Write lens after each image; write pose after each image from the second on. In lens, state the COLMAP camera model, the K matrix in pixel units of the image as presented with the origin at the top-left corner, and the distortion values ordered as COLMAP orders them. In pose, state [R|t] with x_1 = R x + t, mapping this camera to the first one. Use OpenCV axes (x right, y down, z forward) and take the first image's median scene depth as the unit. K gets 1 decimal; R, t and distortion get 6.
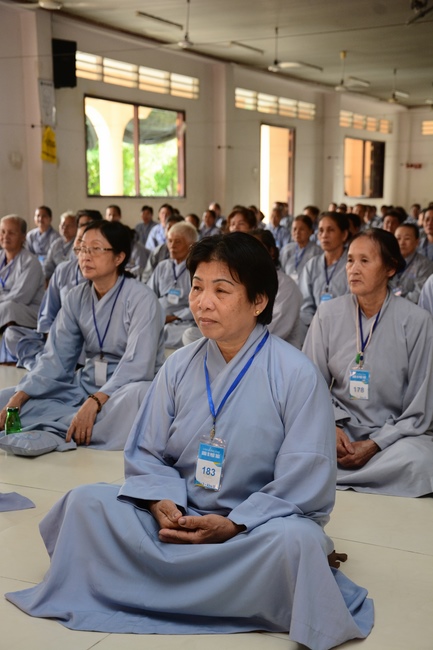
lens RADIAL K [[1038.4, 0, 216.5], [0, 1038.4, 325.0], [0, 0, 1]] dist [0.281791, -0.010104]
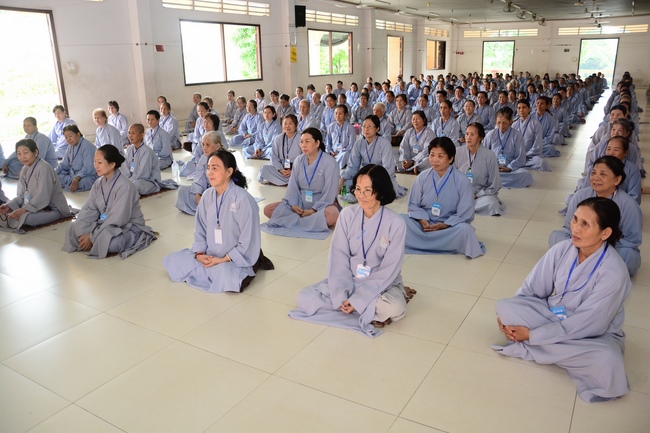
lens RADIAL K [[512.8, 0, 325.0], [0, 512.8, 216.5], [0, 0, 1]] dist [0.001300, 0.001277]
pose [[0.998221, -0.022550, -0.055195, -0.042545], [0.031798, 0.984427, 0.172894, -0.021311], [0.050437, -0.174341, 0.983393, -0.100107]]
